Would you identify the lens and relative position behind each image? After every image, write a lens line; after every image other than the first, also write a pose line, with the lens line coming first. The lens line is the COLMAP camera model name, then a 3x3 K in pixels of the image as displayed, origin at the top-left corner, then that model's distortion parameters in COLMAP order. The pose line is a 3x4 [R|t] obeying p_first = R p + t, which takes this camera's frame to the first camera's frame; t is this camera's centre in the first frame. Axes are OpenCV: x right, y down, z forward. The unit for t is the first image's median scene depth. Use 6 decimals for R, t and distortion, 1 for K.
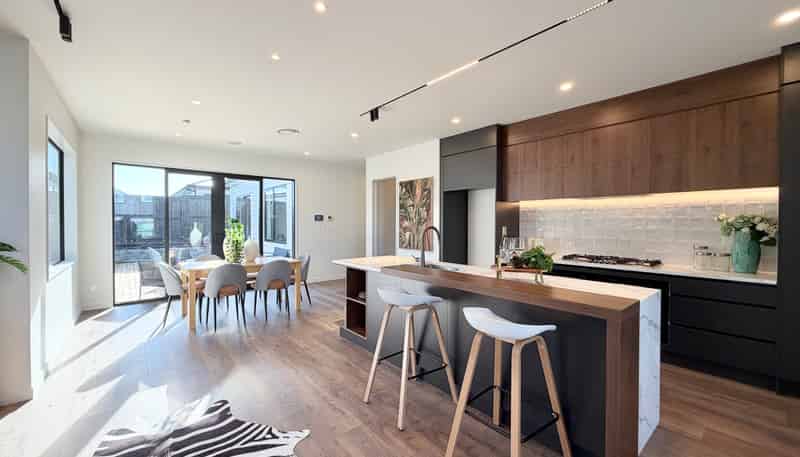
lens RADIAL K [[318.8, 0, 401.9], [0, 318.8, 227.4], [0, 0, 1]] dist [0.002318, -0.000354]
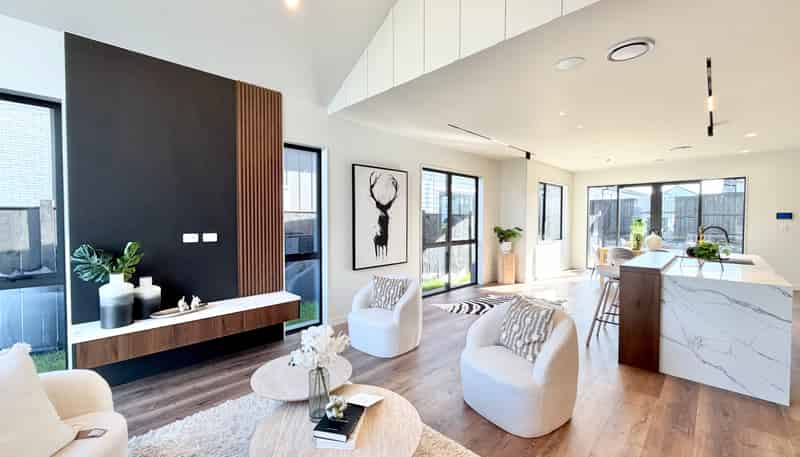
lens RADIAL K [[318.8, 0, 399.6], [0, 318.8, 228.0], [0, 0, 1]] dist [0.002318, -0.000354]
pose [[0.078356, 0.027763, -0.996539, 0.710703], [-0.013854, 0.999546, 0.026757, -0.007595], [0.996829, 0.011709, 0.078705, -0.164911]]
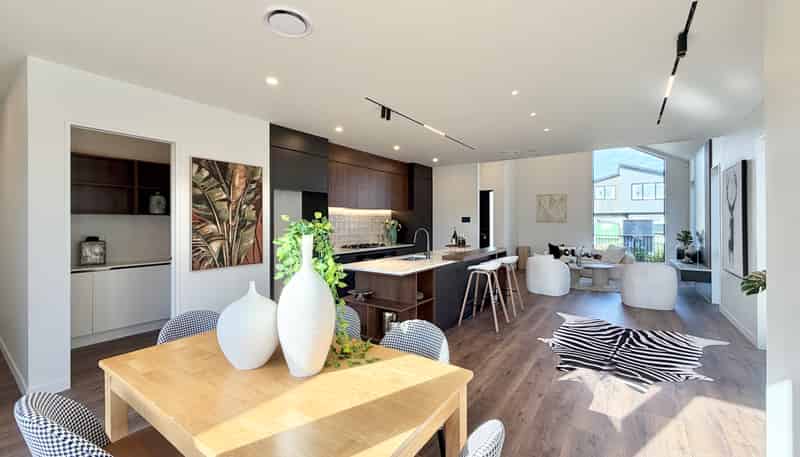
lens RADIAL K [[318.8, 0, 398.3], [0, 318.8, 221.7], [0, 0, 1]] dist [0.002318, -0.000354]
pose [[-0.244017, -0.001524, 0.969770, -0.719097], [0.013980, 0.999889, 0.005090, -0.023887], [-0.969670, 0.014799, -0.243969, 0.846599]]
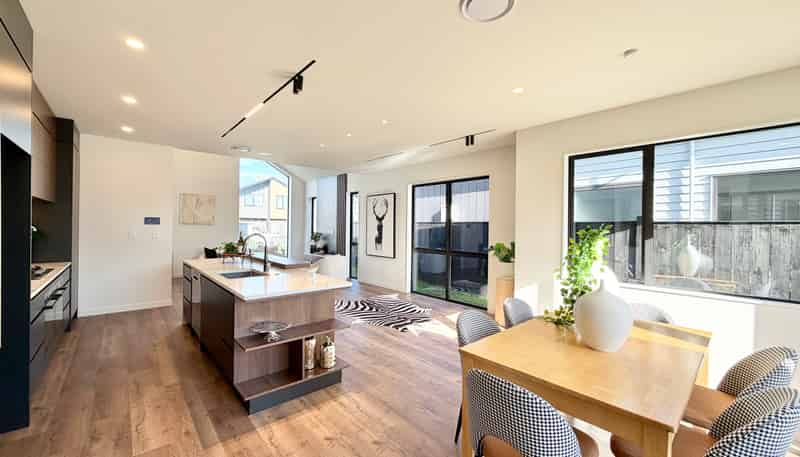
lens RADIAL K [[318.8, 0, 395.5], [0, 318.8, 229.0], [0, 0, 1]] dist [0.002318, -0.000354]
pose [[-0.999876, -0.015568, -0.002260, -0.221126], [-0.015615, 0.999622, 0.022616, -0.029948], [0.001907, 0.022649, -0.999742, 1.224701]]
